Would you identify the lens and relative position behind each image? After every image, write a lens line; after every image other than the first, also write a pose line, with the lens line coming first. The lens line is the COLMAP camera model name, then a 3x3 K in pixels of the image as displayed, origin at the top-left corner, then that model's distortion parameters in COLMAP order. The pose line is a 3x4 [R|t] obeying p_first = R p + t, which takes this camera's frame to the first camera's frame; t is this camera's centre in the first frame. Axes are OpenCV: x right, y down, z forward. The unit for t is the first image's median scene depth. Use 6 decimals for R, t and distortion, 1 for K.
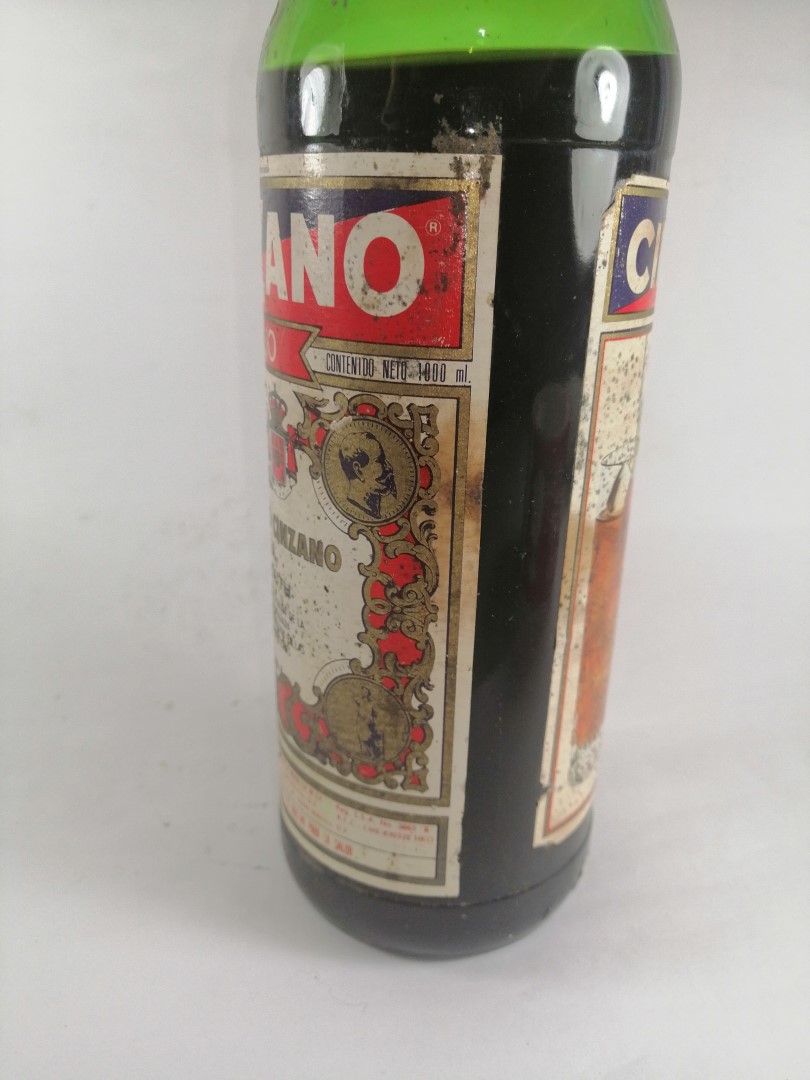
lens RADIAL K [[851.8, 0, 405.0], [0, 851.8, 540.0], [0, 0, 1]] dist [-0.084070, -0.003490]
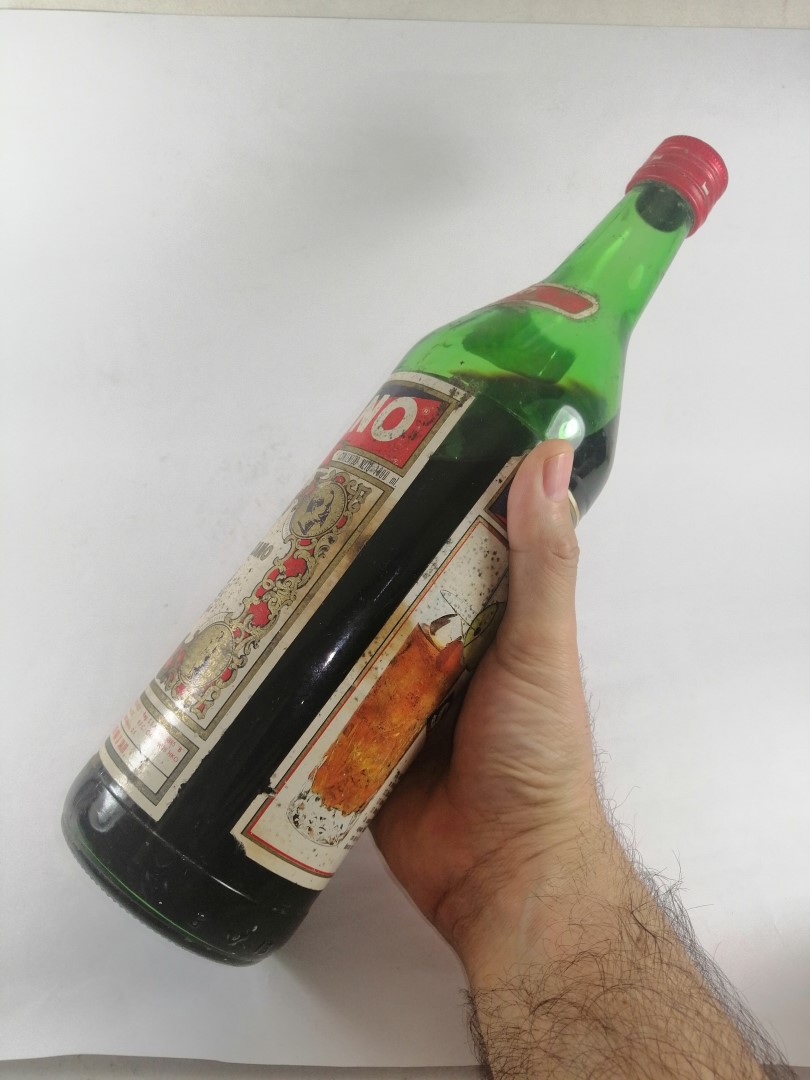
lens RADIAL K [[851.8, 0, 405.0], [0, 851.8, 540.0], [0, 0, 1]] dist [-0.084070, -0.003490]
pose [[0.801313, 0.481933, -0.354456, 0.707628], [-0.597213, 0.609598, -0.521275, 0.717332], [-0.035144, 0.629390, 0.776294, -0.248808]]
